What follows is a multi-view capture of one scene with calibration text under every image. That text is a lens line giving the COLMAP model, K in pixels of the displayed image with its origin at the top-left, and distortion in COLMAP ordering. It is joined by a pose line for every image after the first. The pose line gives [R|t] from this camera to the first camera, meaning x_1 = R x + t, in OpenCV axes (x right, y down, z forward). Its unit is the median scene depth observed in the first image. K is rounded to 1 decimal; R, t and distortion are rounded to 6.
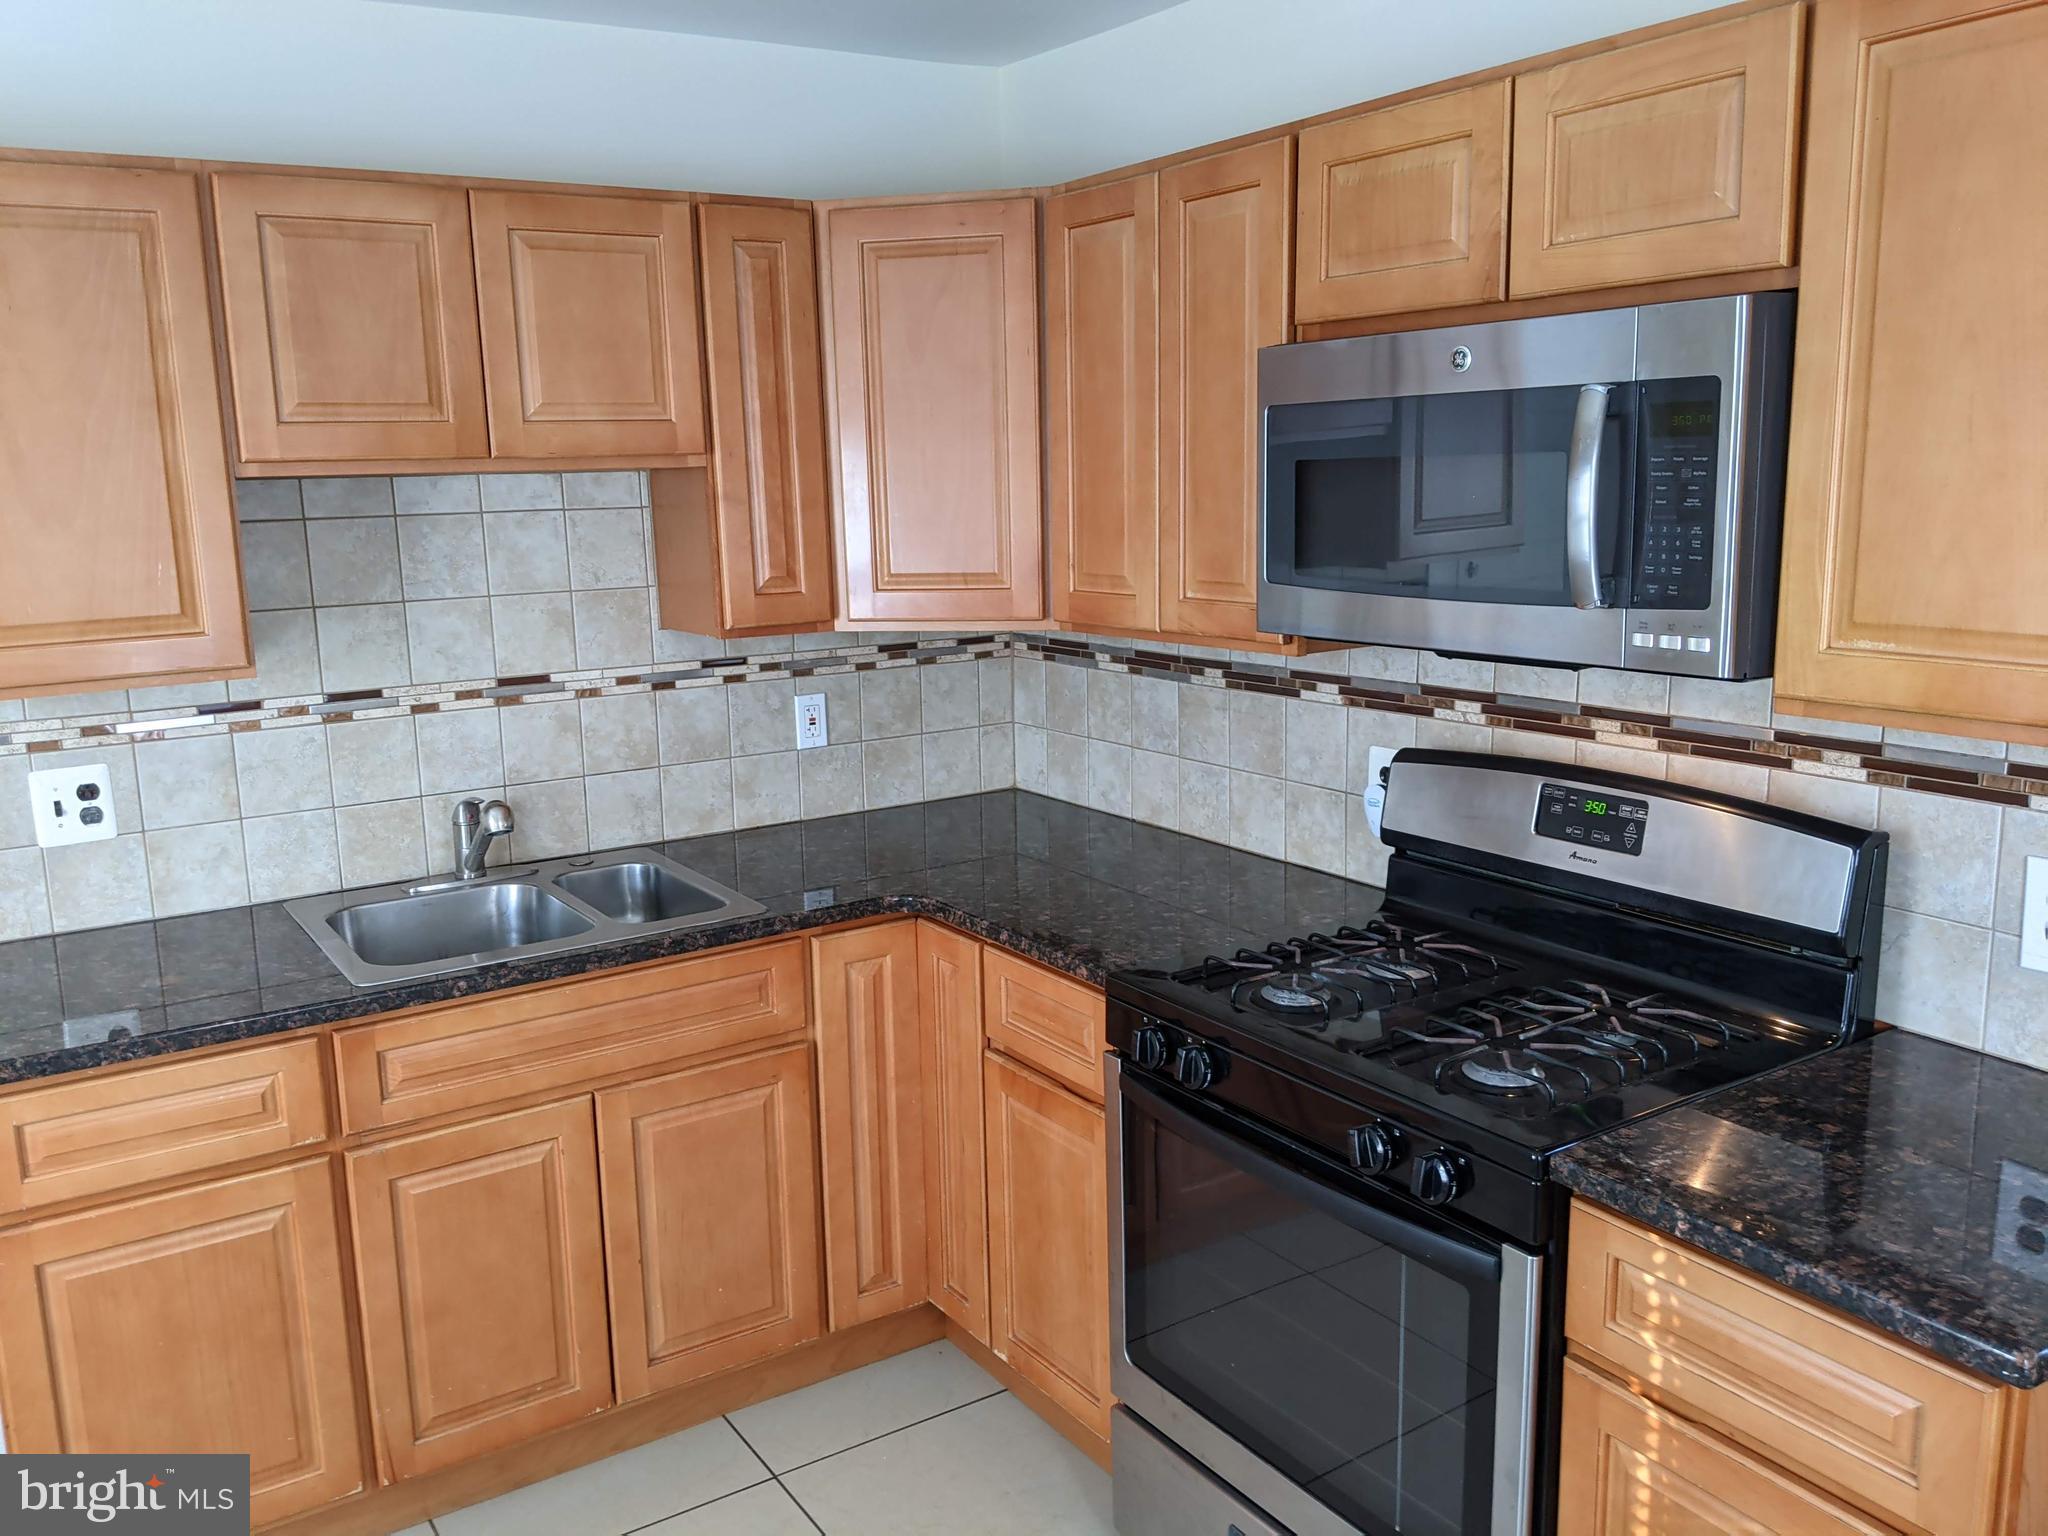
lens RADIAL K [[1666.3, 0, 1011.7], [0, 1666.3, 783.6], [0, 0, 1]] dist [0.083732, -0.159329]
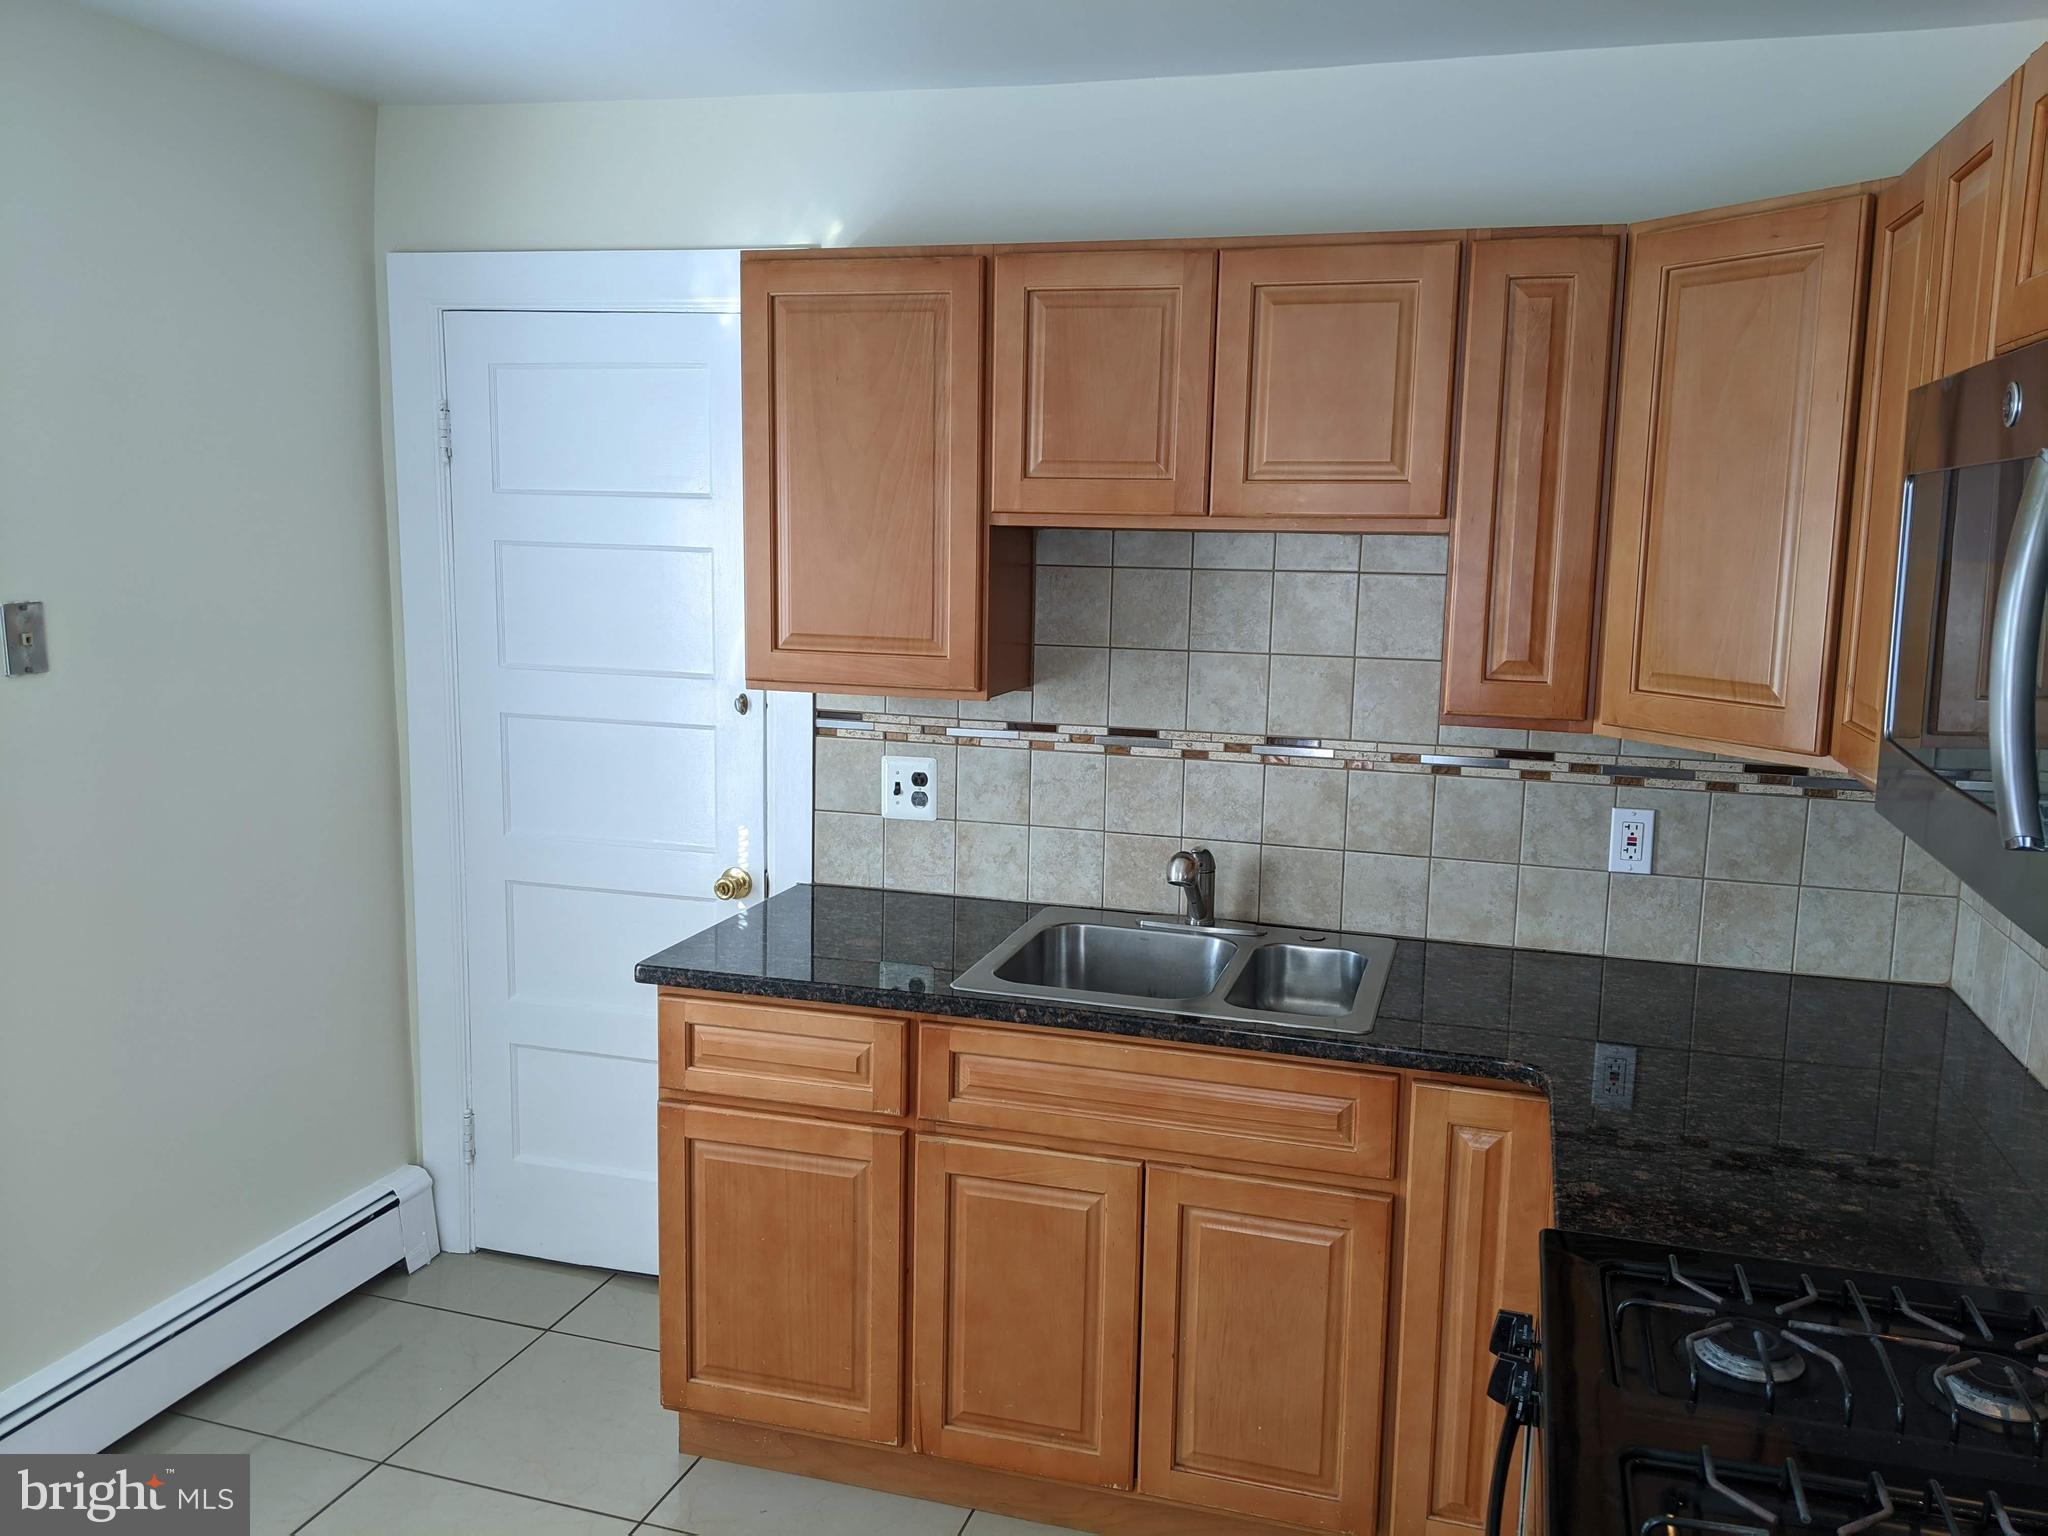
lens RADIAL K [[1645.3, 0, 1024.0], [0, 1645.3, 768.0], [0, 0, 1]] dist [0.161484, -0.355192]
pose [[0.639384, 0.152453, -0.753622, 0.364757], [-0.182522, 0.982224, 0.043844, -0.064498], [0.746910, 0.109519, 0.655844, 0.265802]]
